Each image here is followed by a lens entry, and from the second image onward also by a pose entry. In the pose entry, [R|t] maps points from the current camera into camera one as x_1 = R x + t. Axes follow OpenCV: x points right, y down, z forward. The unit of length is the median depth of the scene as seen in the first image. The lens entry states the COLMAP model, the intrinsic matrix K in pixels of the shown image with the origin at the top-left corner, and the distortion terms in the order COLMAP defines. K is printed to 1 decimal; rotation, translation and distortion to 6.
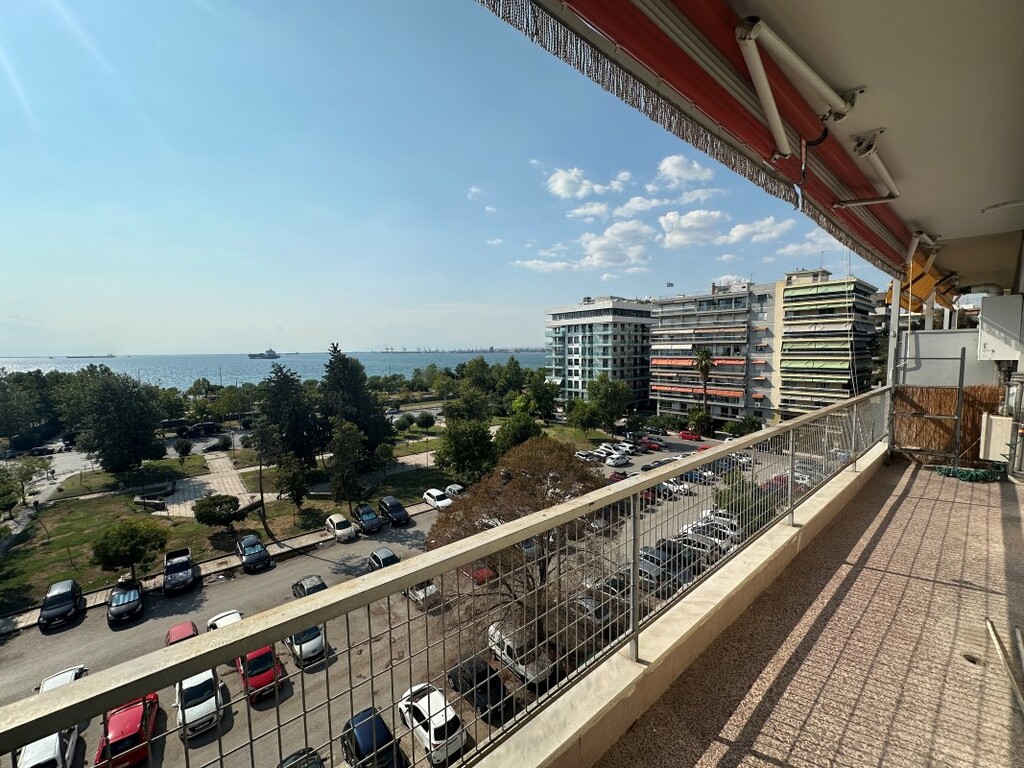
lens RADIAL K [[406.3, 0, 512.0], [0, 406.3, 384.0], [0, 0, 1]] dist [-0.000078, 0.000126]
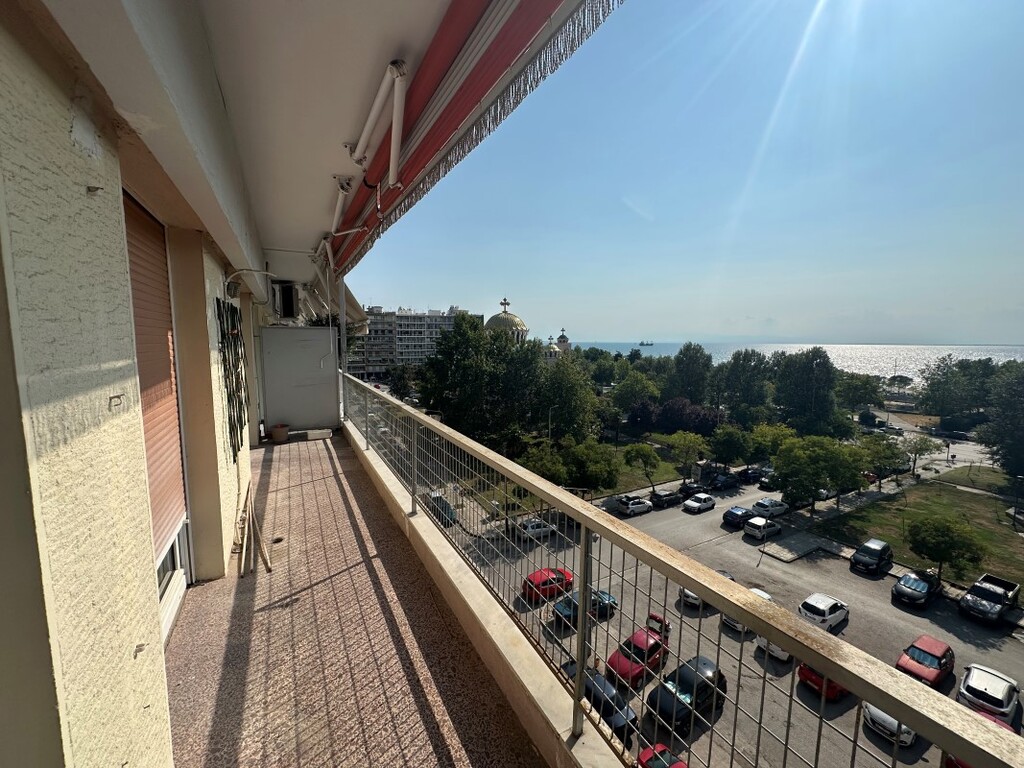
lens RADIAL K [[406.3, 0, 512.0], [0, 406.3, 384.0], [0, 0, 1]] dist [-0.000078, 0.000126]
pose [[-0.186925, 0.115155, -0.975601, 0.161412], [-0.086654, 0.987302, 0.133139, -0.013378], [0.978545, 0.109427, -0.174573, 0.139077]]
